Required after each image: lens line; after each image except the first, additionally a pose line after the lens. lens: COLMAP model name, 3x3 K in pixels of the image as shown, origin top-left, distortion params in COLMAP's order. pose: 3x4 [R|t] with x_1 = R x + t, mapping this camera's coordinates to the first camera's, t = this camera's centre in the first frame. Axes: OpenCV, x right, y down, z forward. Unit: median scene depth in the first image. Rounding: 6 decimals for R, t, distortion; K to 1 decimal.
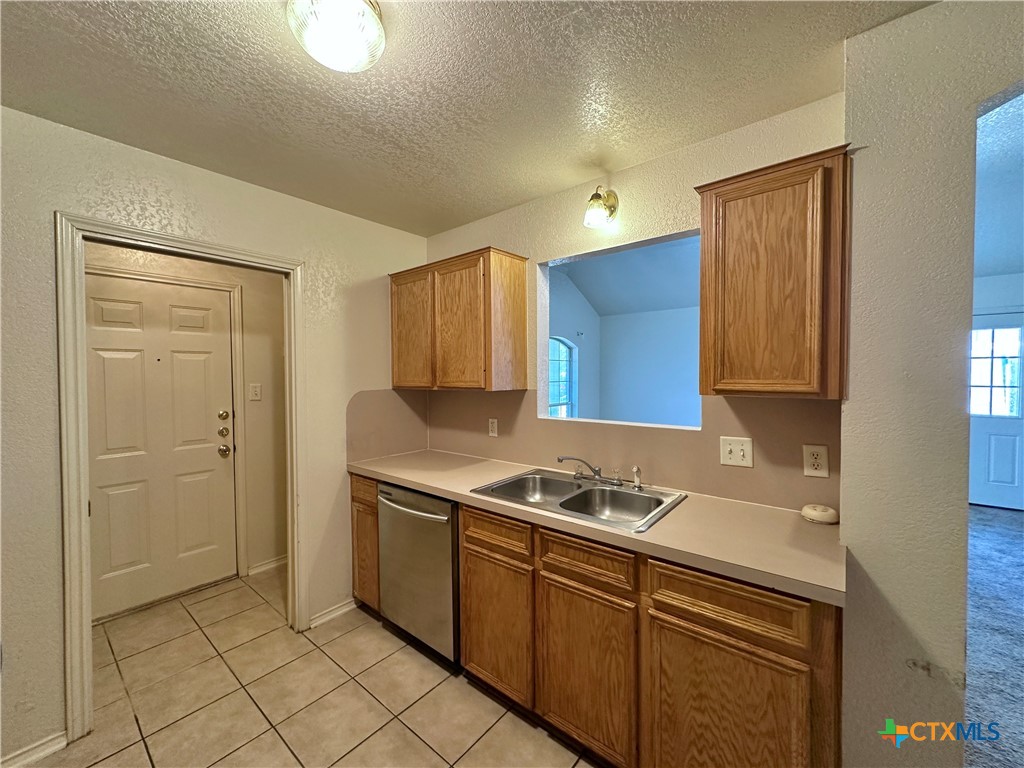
lens RADIAL K [[408.8, 0, 512.5], [0, 408.8, 384.1], [0, 0, 1]] dist [-0.001300, 0.000384]
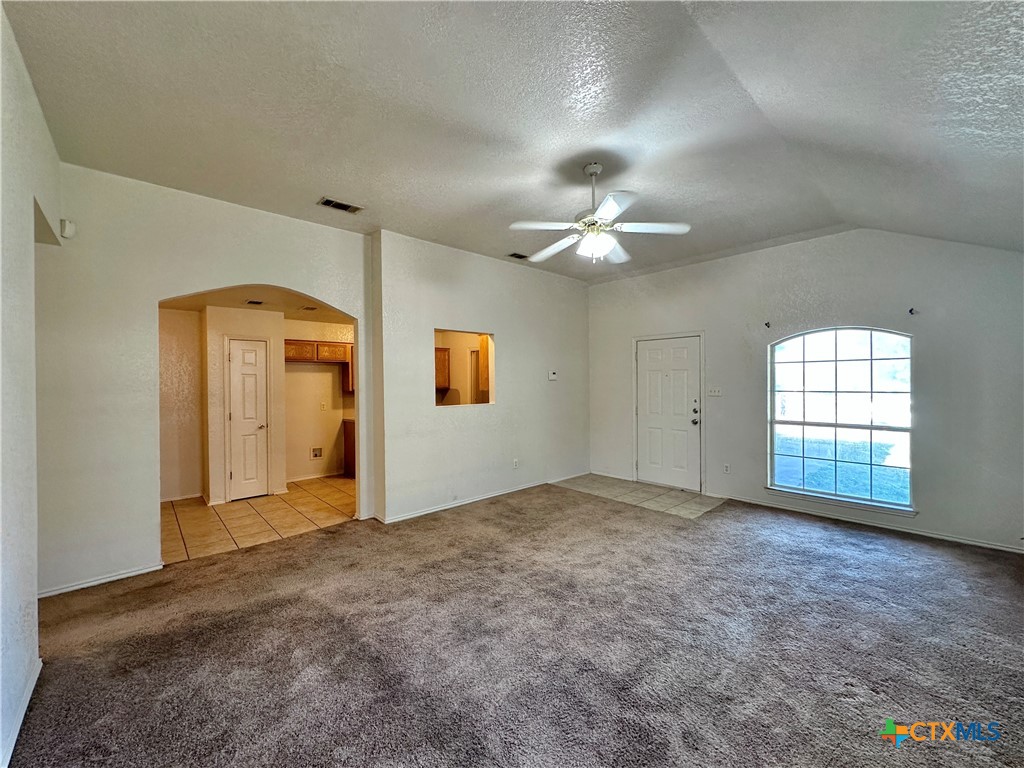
lens RADIAL K [[408.8, 0, 512.5], [0, 408.8, 384.1], [0, 0, 1]] dist [-0.001300, 0.000384]
pose [[-0.135194, 0.014578, -0.990712, 2.237489], [-0.012976, 0.999780, 0.016482, -0.060856], [0.990734, 0.015084, -0.134975, 1.408628]]
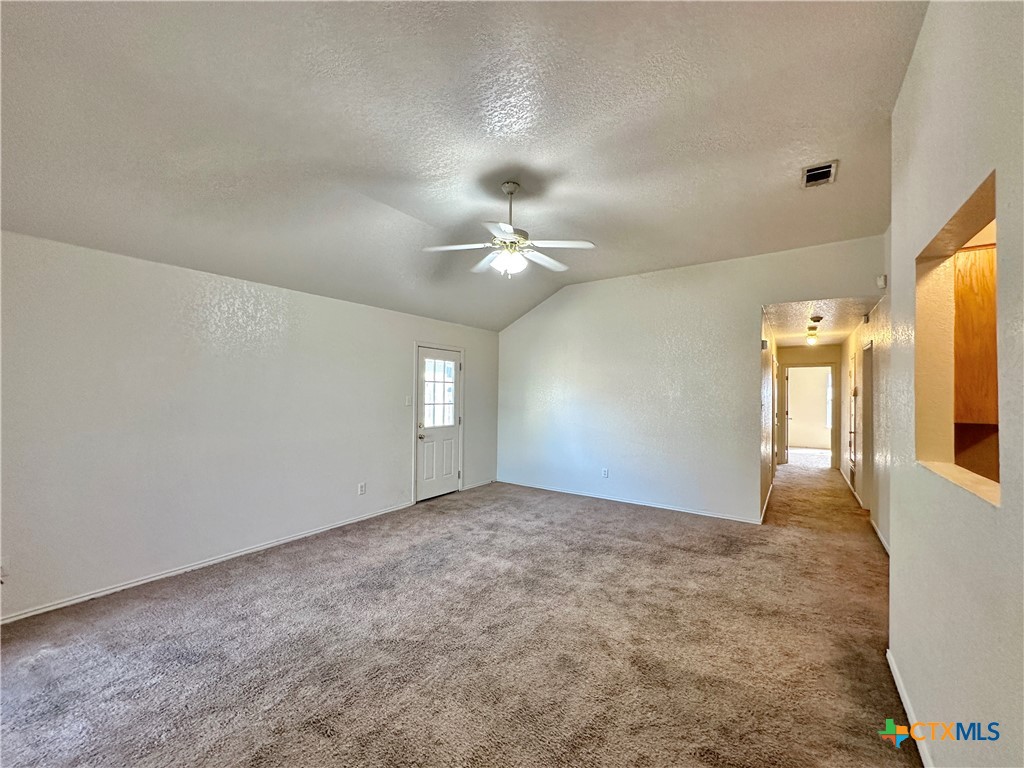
lens RADIAL K [[408.8, 0, 512.5], [0, 408.8, 384.1], [0, 0, 1]] dist [-0.001300, 0.000384]
pose [[-0.083829, 0.019357, 0.996292, -0.310329], [0.012476, 0.999753, -0.018374, -0.055344], [-0.996402, 0.010889, -0.084049, 1.584119]]
